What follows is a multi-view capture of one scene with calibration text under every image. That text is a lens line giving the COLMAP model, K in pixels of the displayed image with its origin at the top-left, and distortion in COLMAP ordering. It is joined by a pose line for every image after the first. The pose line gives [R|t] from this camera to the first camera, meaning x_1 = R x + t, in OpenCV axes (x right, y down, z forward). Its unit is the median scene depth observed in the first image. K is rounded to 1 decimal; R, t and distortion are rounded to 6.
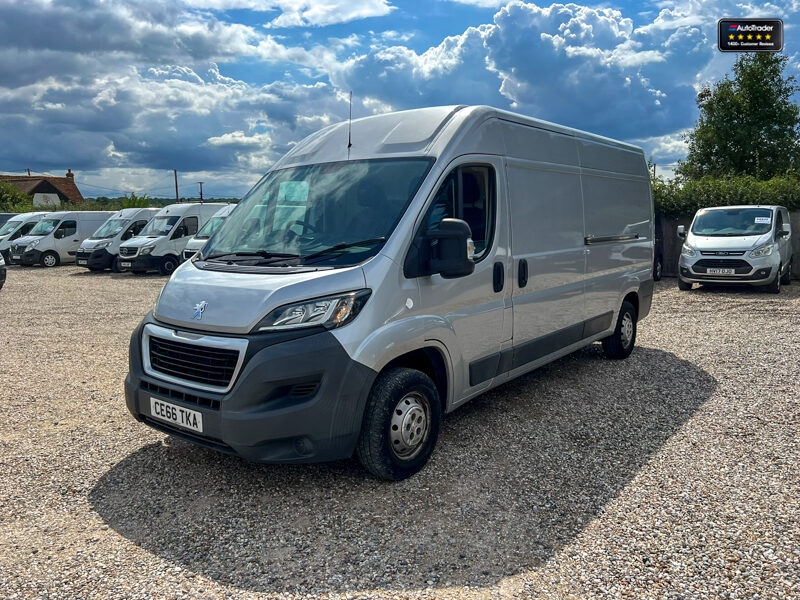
lens RADIAL K [[596.9, 0, 396.1], [0, 596.9, 298.6], [0, 0, 1]] dist [0.035829, -0.036637]
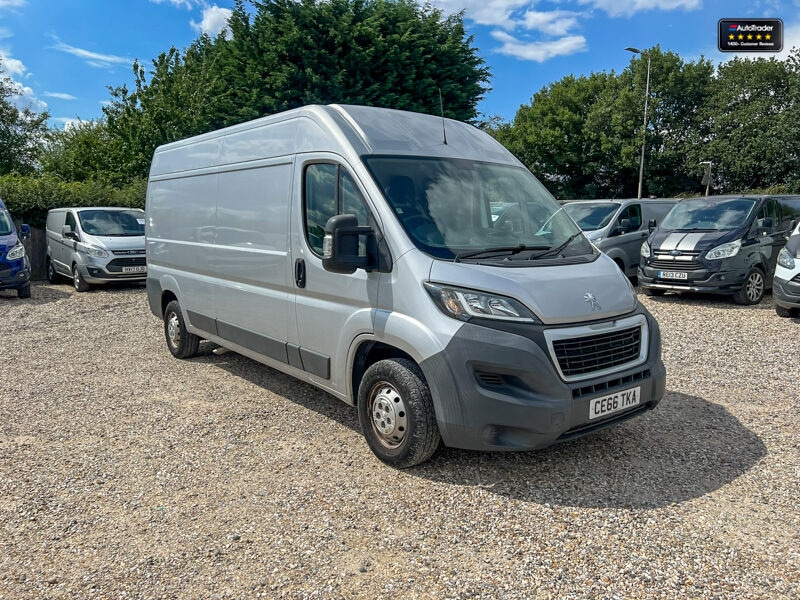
lens RADIAL K [[596.9, 0, 405.1], [0, 596.9, 297.2], [0, 0, 1]] dist [0.035829, -0.036637]
pose [[0.236734, -0.100950, 0.966316, -1.445265], [0.106778, 0.991266, 0.077397, -0.105329], [-0.965689, 0.084859, 0.245446, 1.092377]]
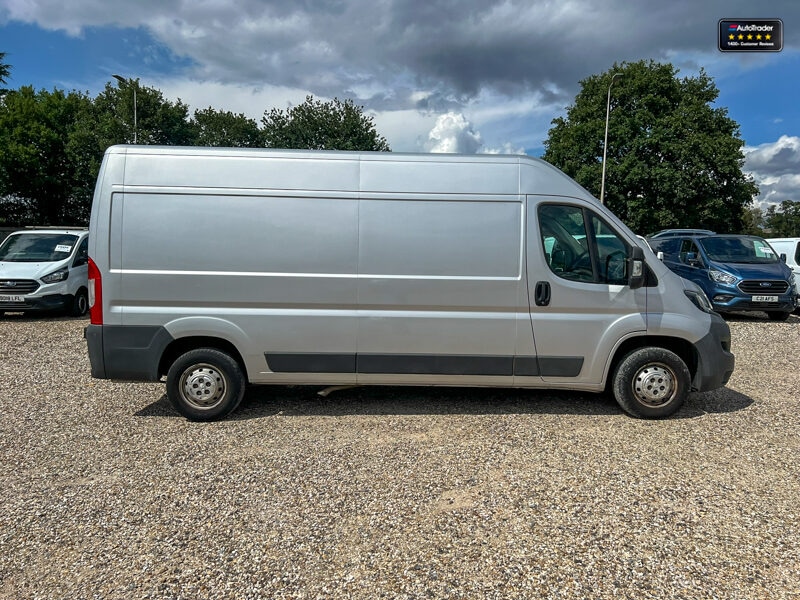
lens RADIAL K [[596.9, 0, 402.2], [0, 596.9, 301.6], [0, 0, 1]] dist [0.035829, -0.036637]
pose [[-0.627450, -0.046523, 0.777266, -1.228863], [0.091722, 0.986848, 0.133111, -0.297528], [-0.773236, 0.154813, -0.614930, 2.827990]]
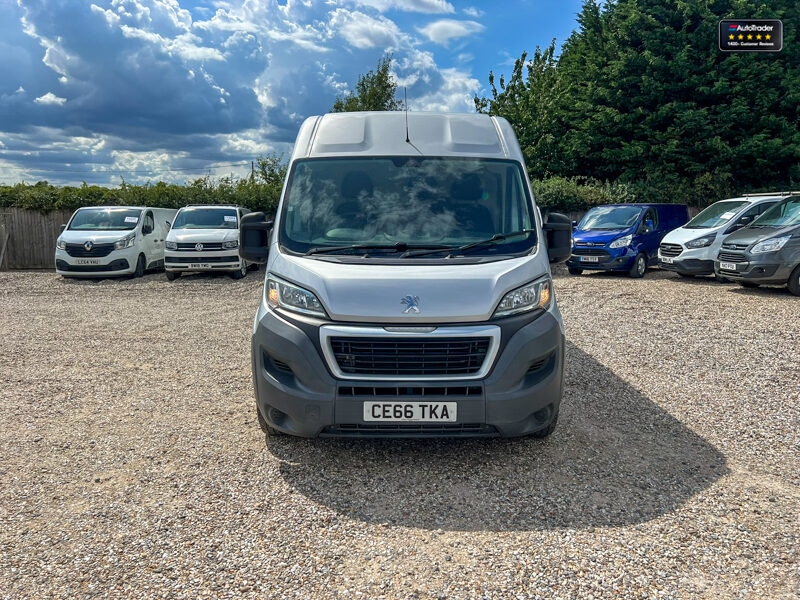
lens RADIAL K [[596.9, 0, 403.1], [0, 596.9, 299.9], [0, 0, 1]] dist [0.035829, -0.036637]
pose [[0.787099, -0.066854, 0.613193, -0.965474], [0.058775, 0.997715, 0.033333, -0.019972], [-0.614021, 0.009804, 0.789229, 0.246565]]
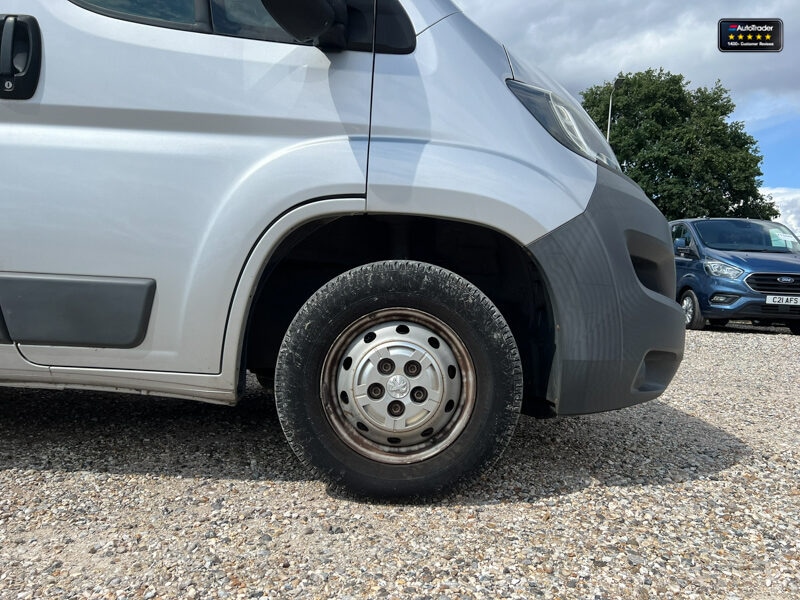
lens RADIAL K [[596.9, 0, 399.1], [0, 596.9, 305.1], [0, 0, 1]] dist [0.035829, -0.036637]
pose [[-0.603299, -0.026839, 0.797064, -0.805014], [0.065018, 0.994452, 0.082697, 0.083659], [-0.794861, 0.101714, -0.598206, 1.669436]]
